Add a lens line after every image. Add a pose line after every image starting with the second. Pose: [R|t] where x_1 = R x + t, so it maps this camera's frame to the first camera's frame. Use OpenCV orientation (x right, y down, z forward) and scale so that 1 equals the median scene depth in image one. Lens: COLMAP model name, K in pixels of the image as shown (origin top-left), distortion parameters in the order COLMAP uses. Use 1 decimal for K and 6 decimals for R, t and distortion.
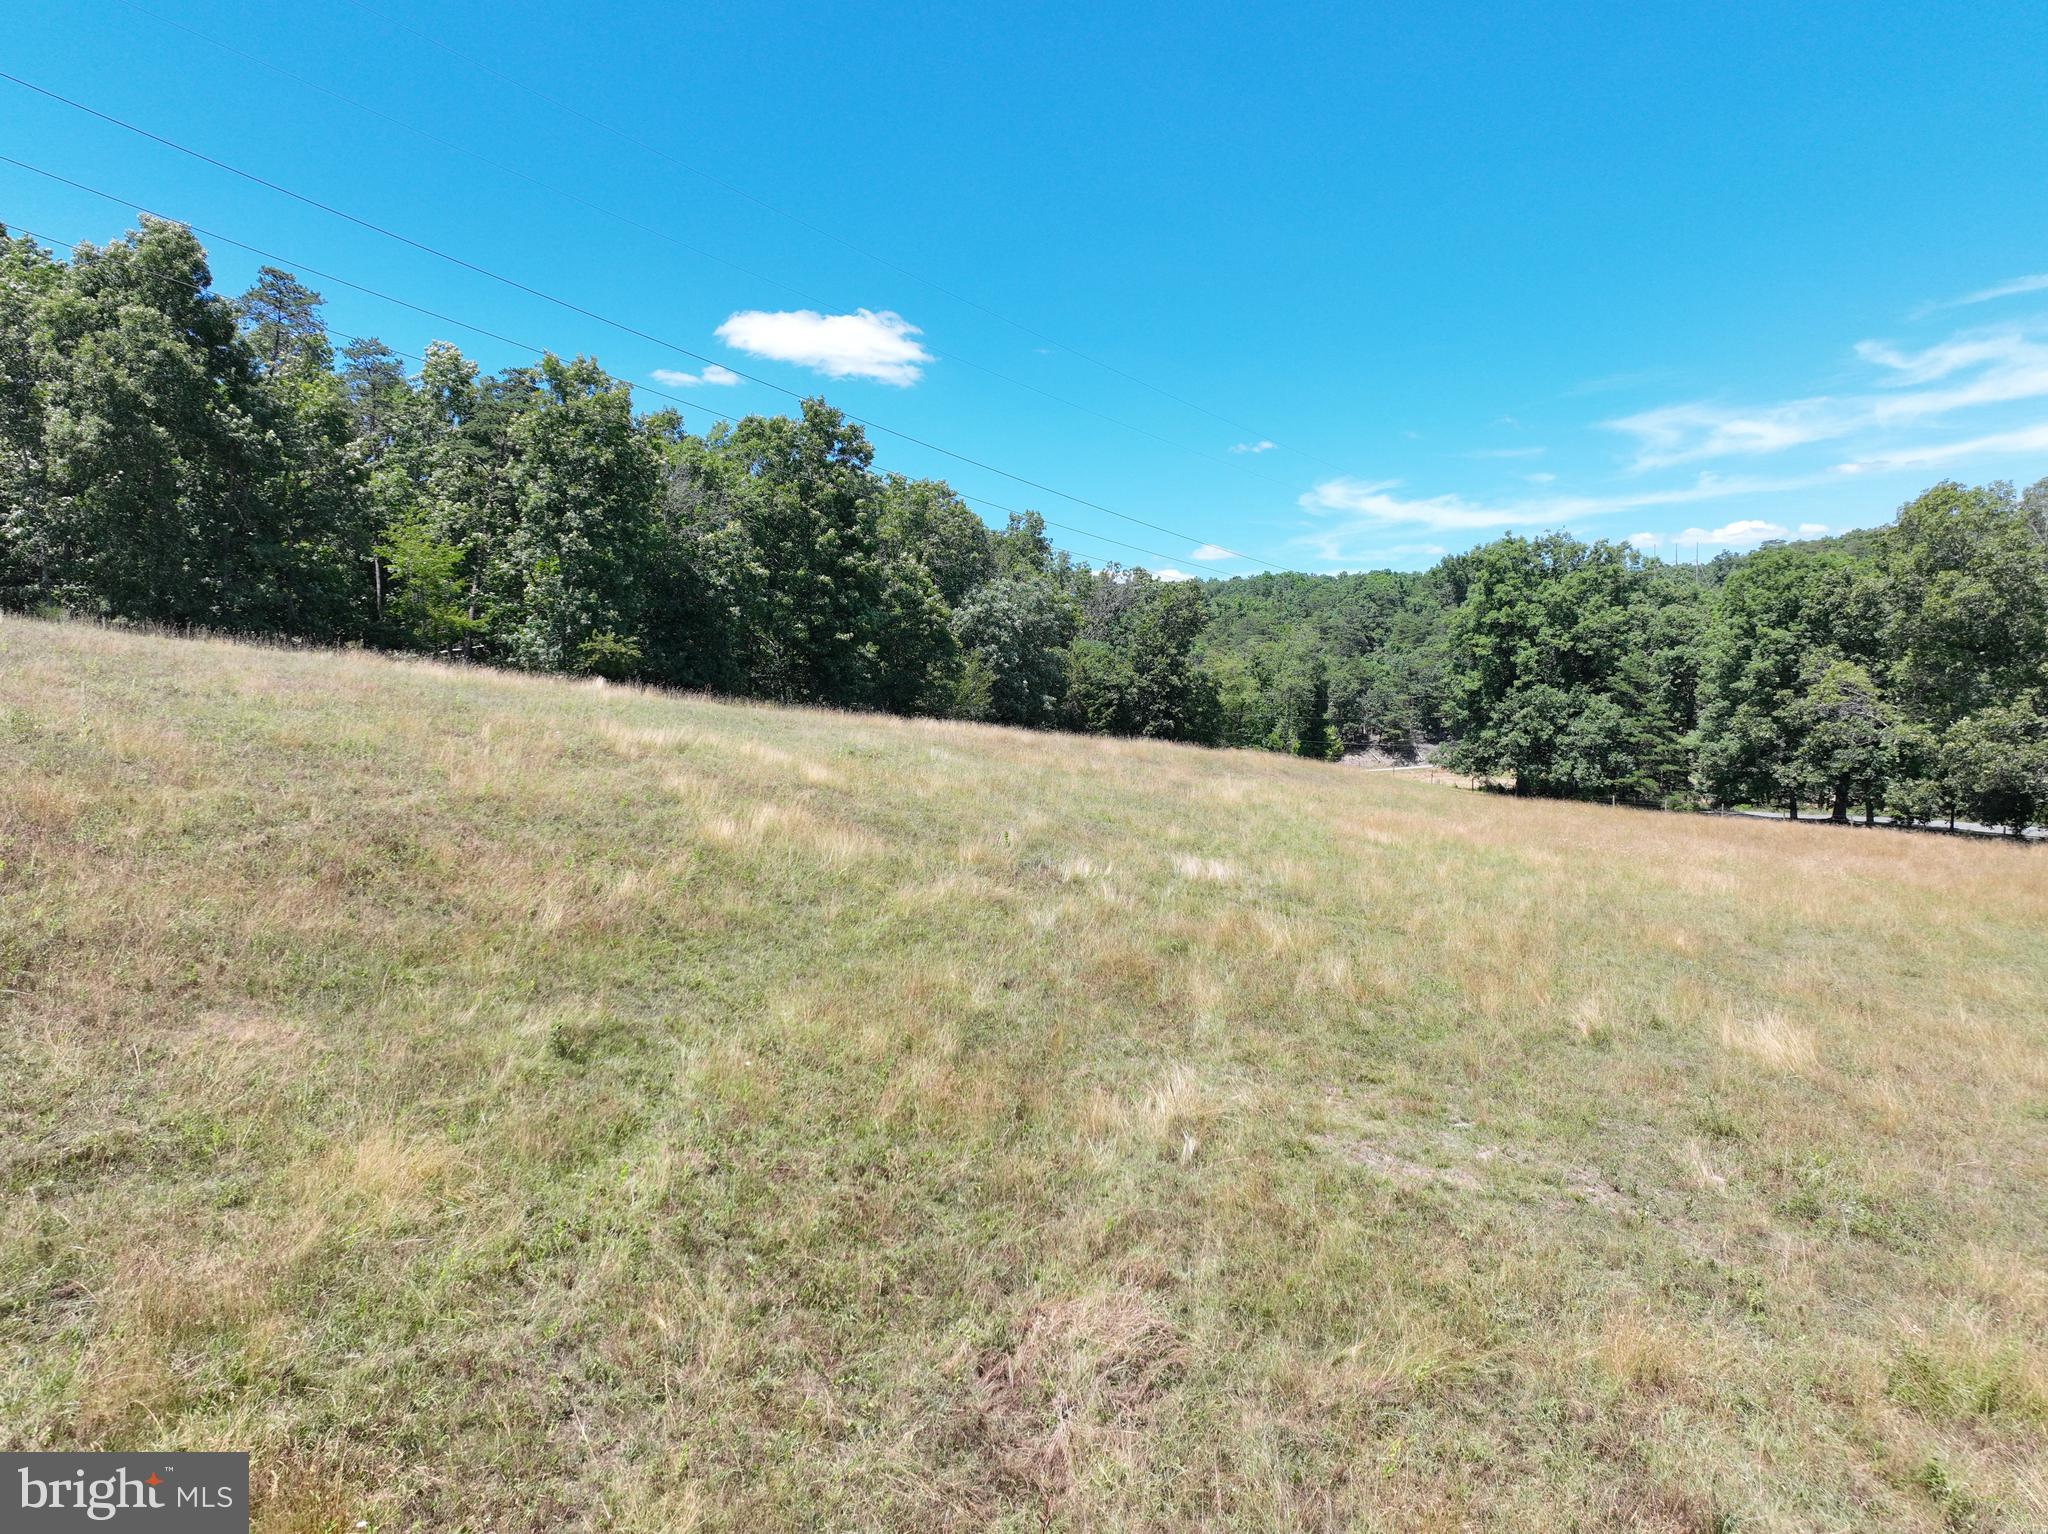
lens RADIAL K [[1428.4, 0, 1031.6], [0, 1428.4, 762.7], [0, 0, 1]] dist [0.008358, 0.001161]
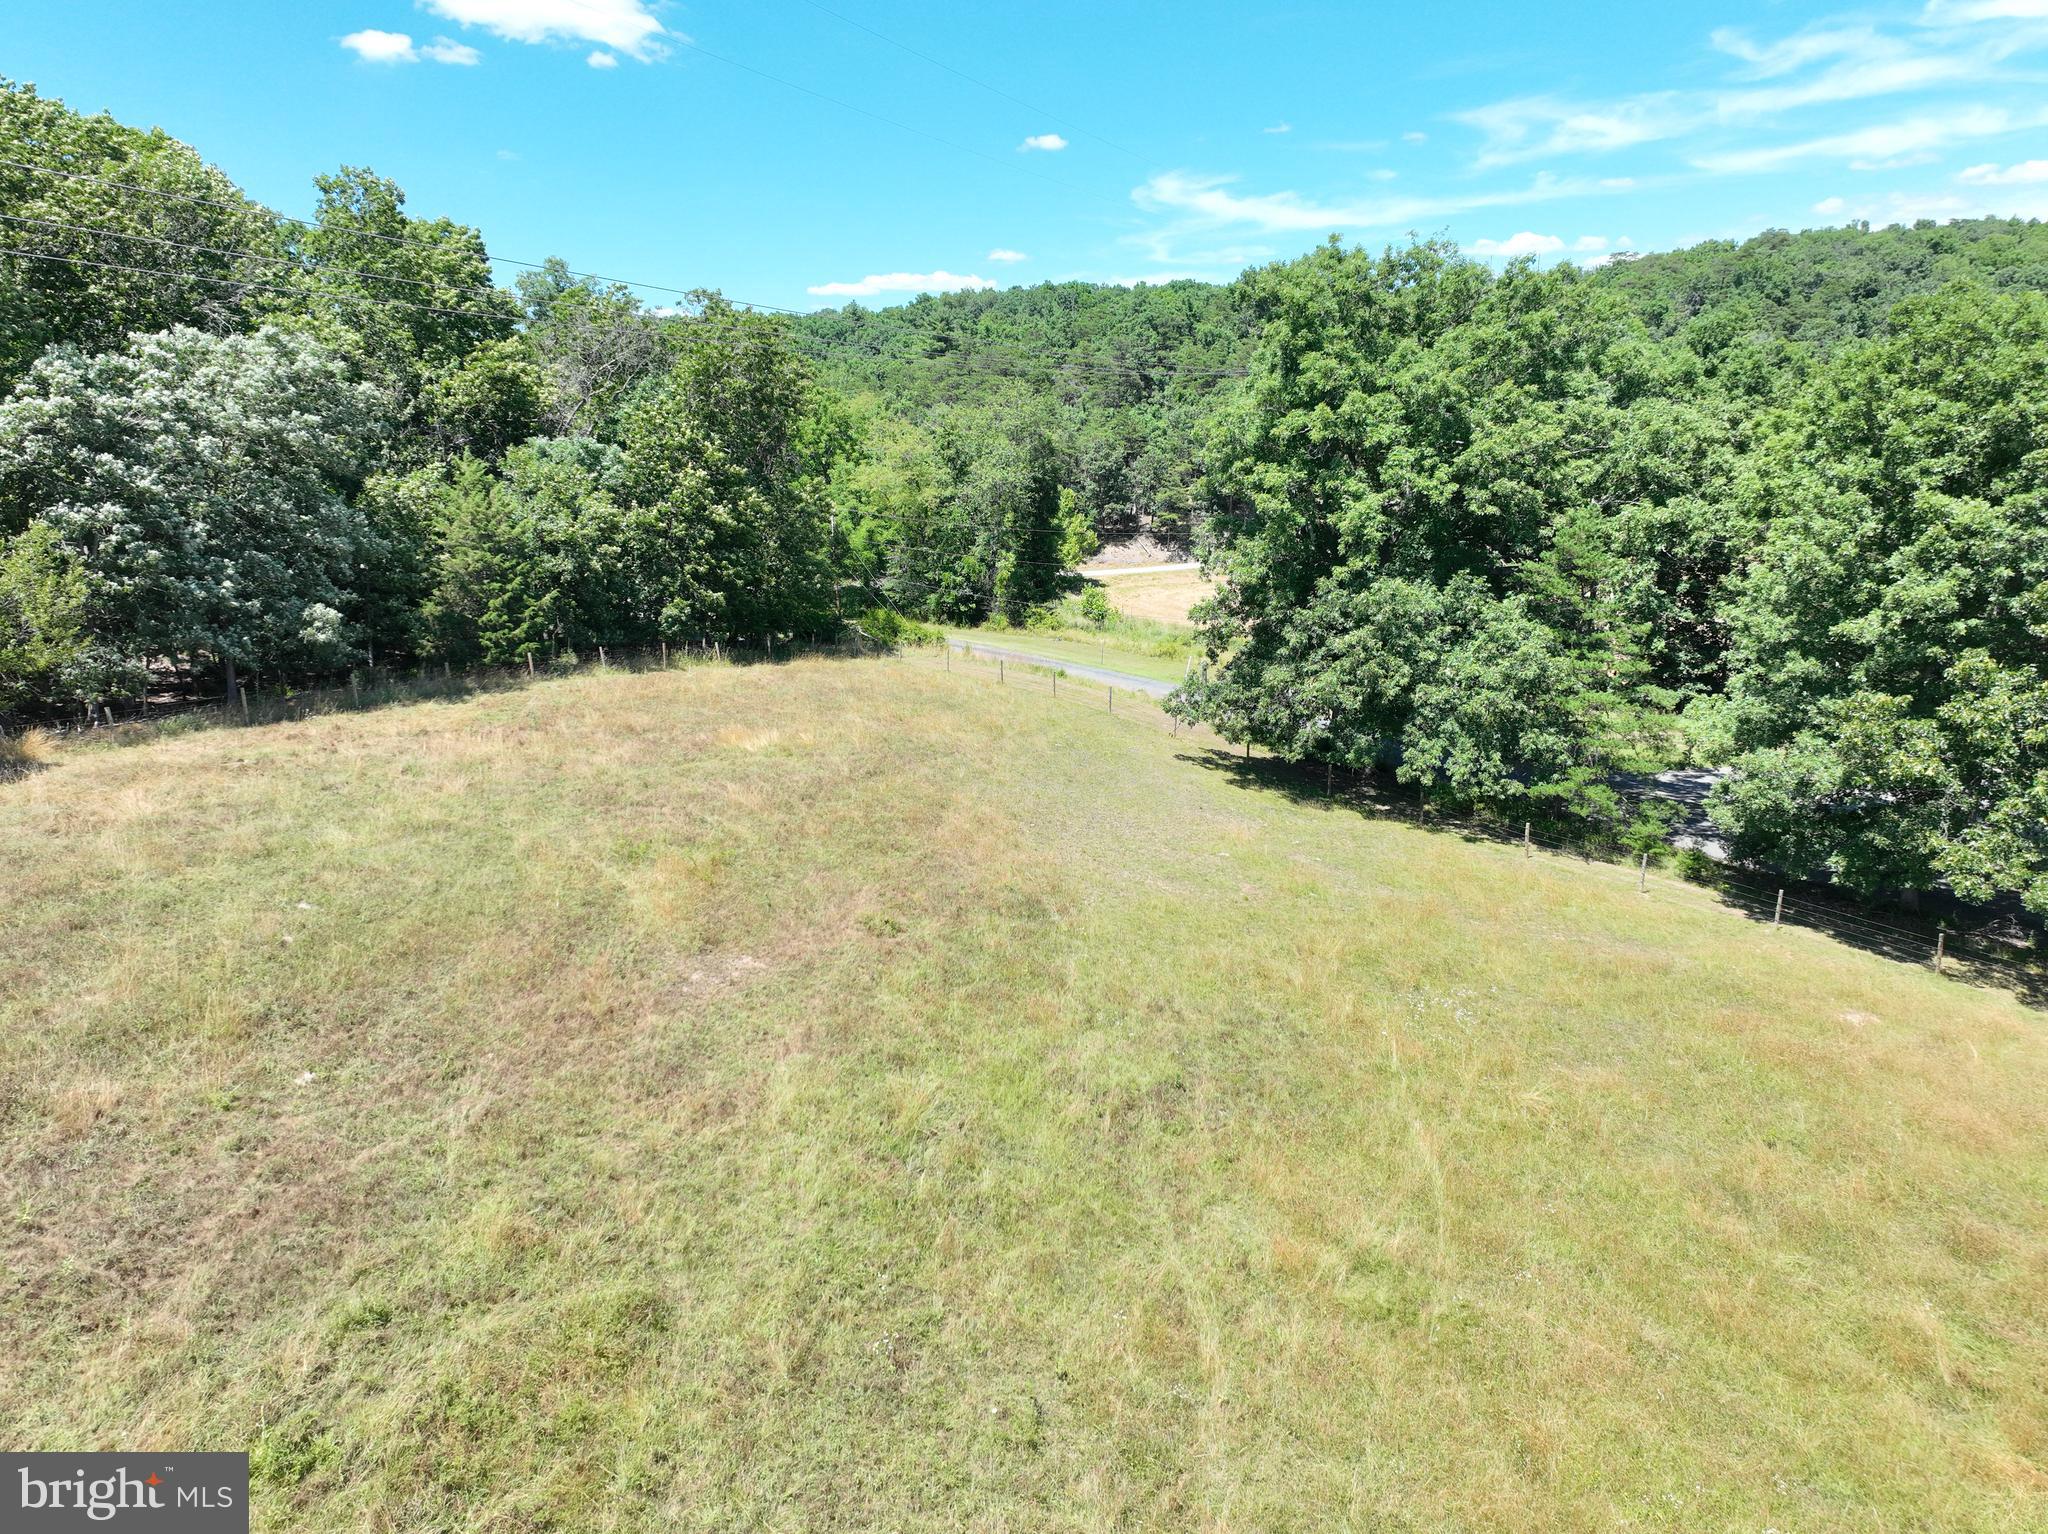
lens RADIAL K [[1428.4, 0, 1031.6], [0, 1428.4, 762.7], [0, 0, 1]] dist [0.008358, 0.001161]
pose [[0.991624, -0.028447, 0.125987, 0.174620], [0.003271, 0.980661, 0.195684, -0.085751], [-0.129117, -0.193633, 0.972540, 0.533484]]
